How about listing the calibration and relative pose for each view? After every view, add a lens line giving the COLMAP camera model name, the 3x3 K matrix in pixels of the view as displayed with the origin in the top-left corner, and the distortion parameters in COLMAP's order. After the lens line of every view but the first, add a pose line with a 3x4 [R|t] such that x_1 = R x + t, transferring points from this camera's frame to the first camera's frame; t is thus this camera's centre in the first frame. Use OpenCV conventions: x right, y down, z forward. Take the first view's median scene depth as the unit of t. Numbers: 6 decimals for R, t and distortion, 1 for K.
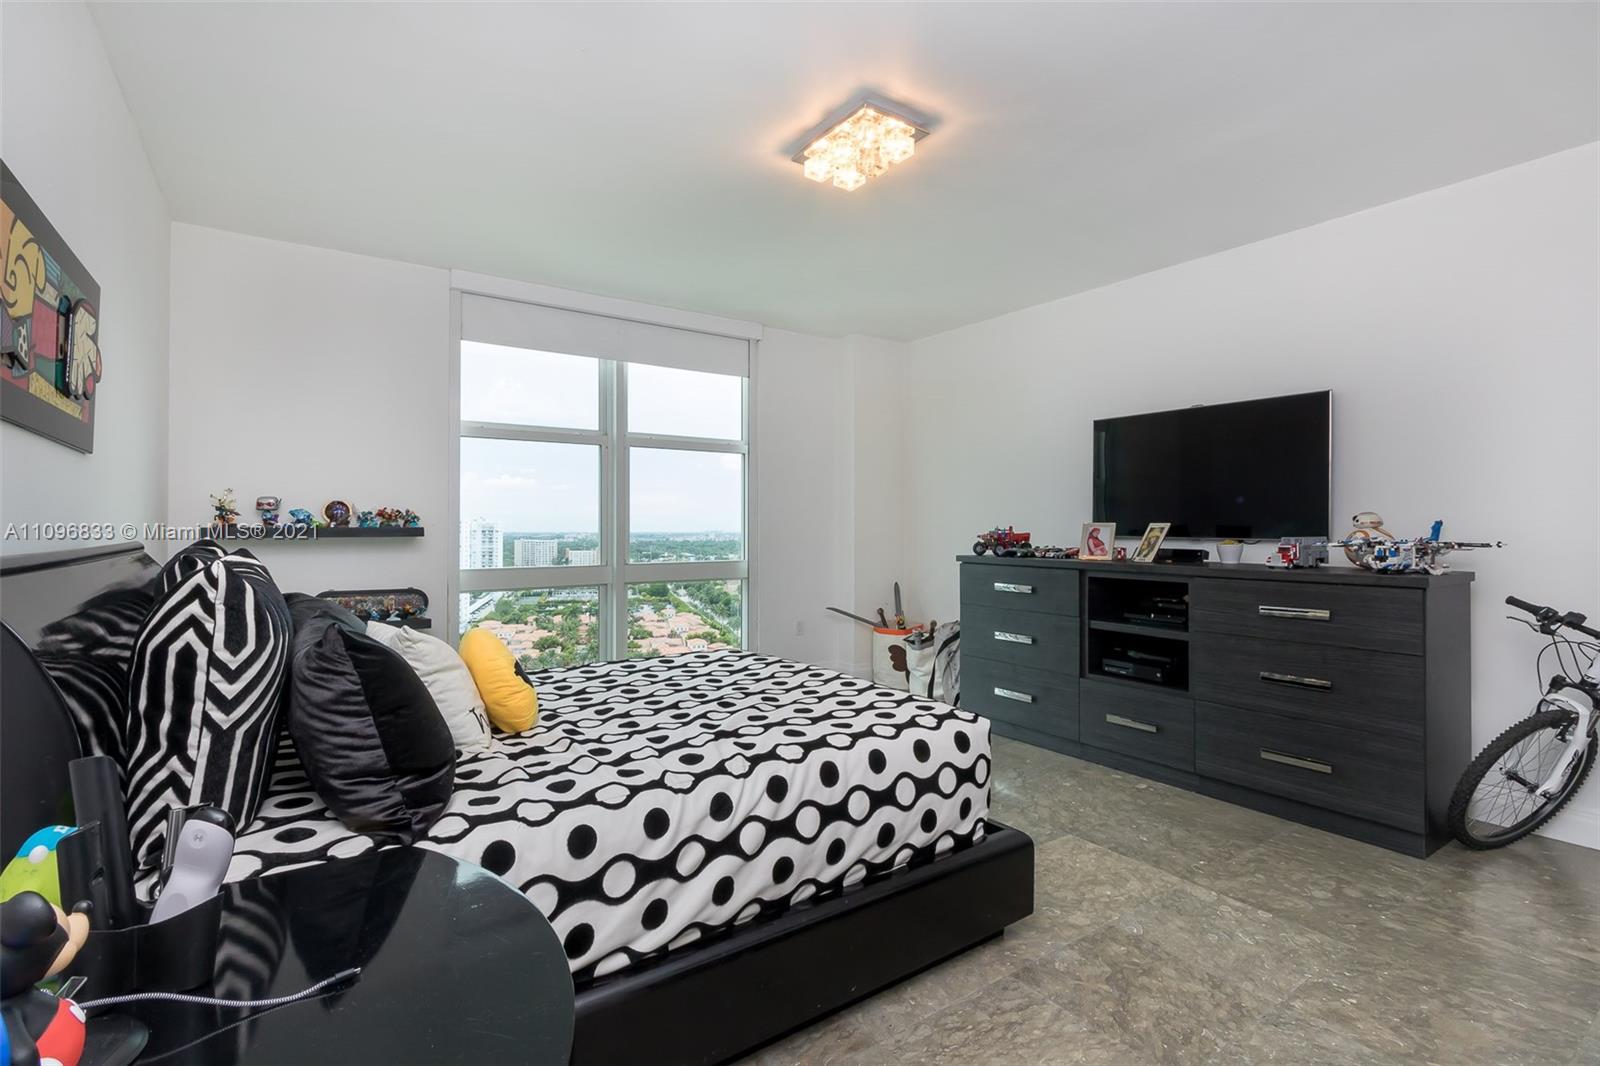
lens RADIAL K [[737.7, 0, 796.9], [0, 737.7, 523.8], [0, 0, 1]] dist [-0.000052, 0.000846]
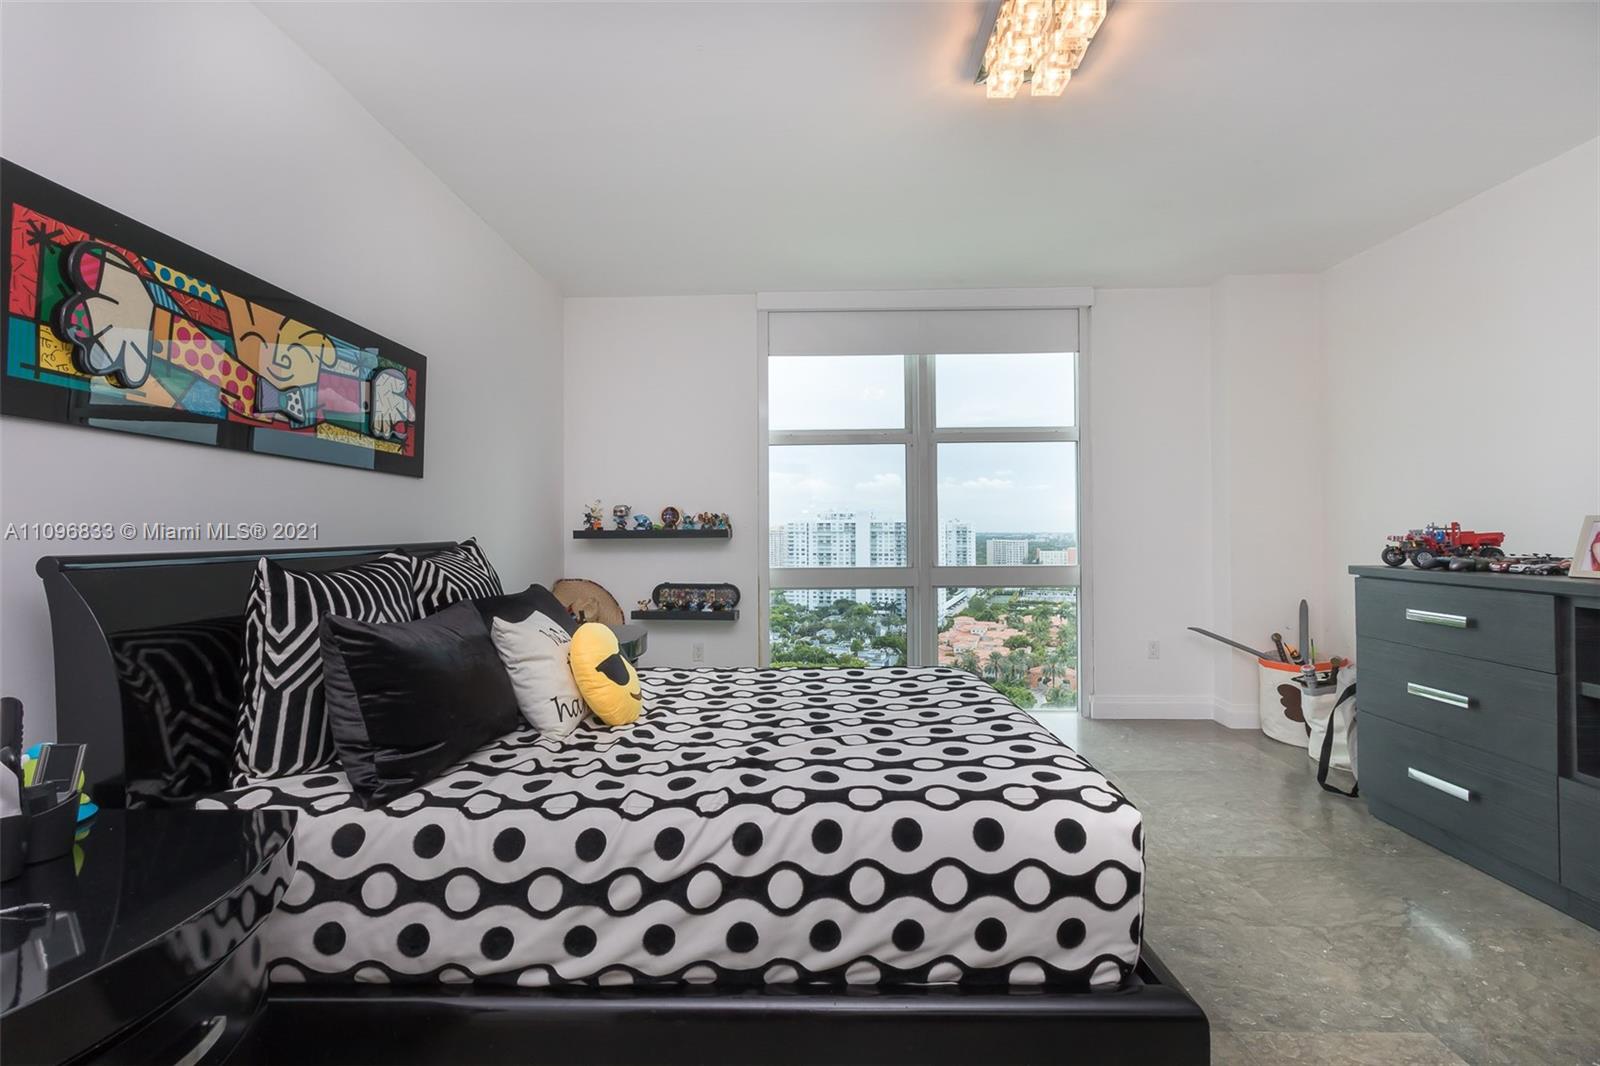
lens RADIAL K [[737.7, 0, 792.6], [0, 737.7, 523.0], [0, 0, 1]] dist [-0.000052, 0.000846]
pose [[0.812506, -0.010245, -0.582863, 0.387978], [0.009552, 0.999945, -0.004261, 0.001781], [0.582875, -0.002105, 0.812559, 0.263372]]
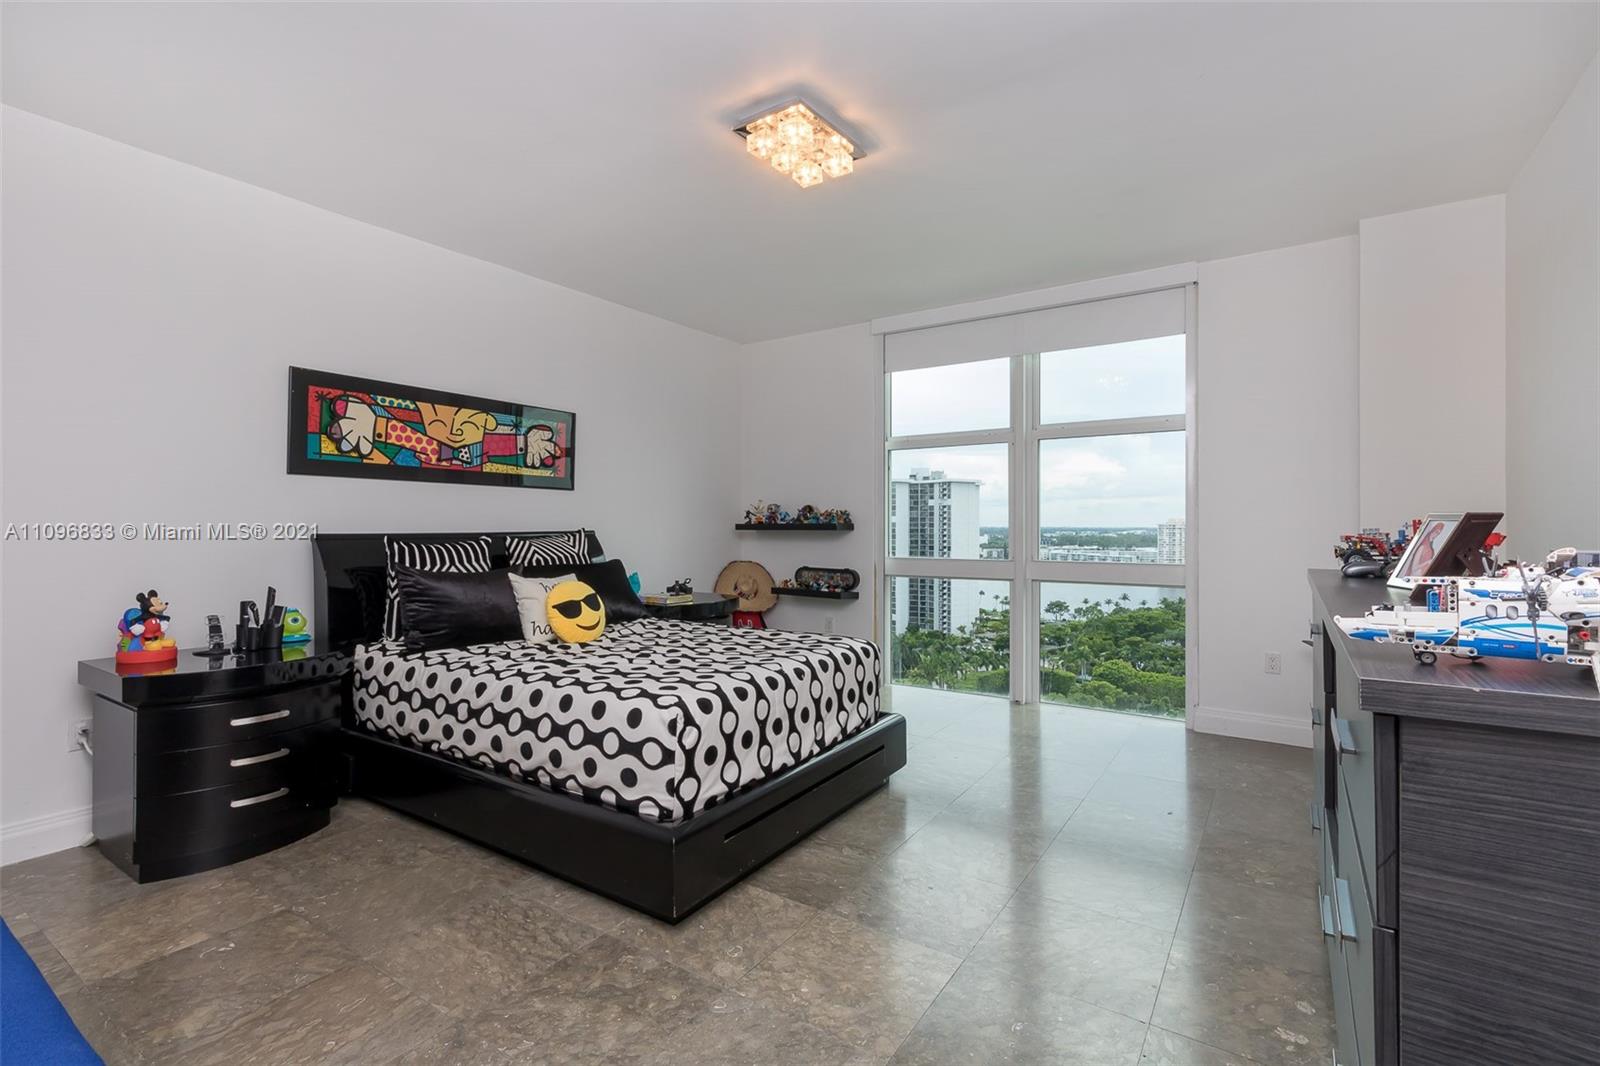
lens RADIAL K [[737.7, 0, 793.8], [0, 737.7, 522.5], [0, 0, 1]] dist [-0.000052, 0.000846]
pose [[0.359801, -0.001169, -0.933028, 1.251287], [0.006021, 0.999981, 0.001069, 0.002836], [0.933009, -0.006003, 0.359802, 0.773176]]
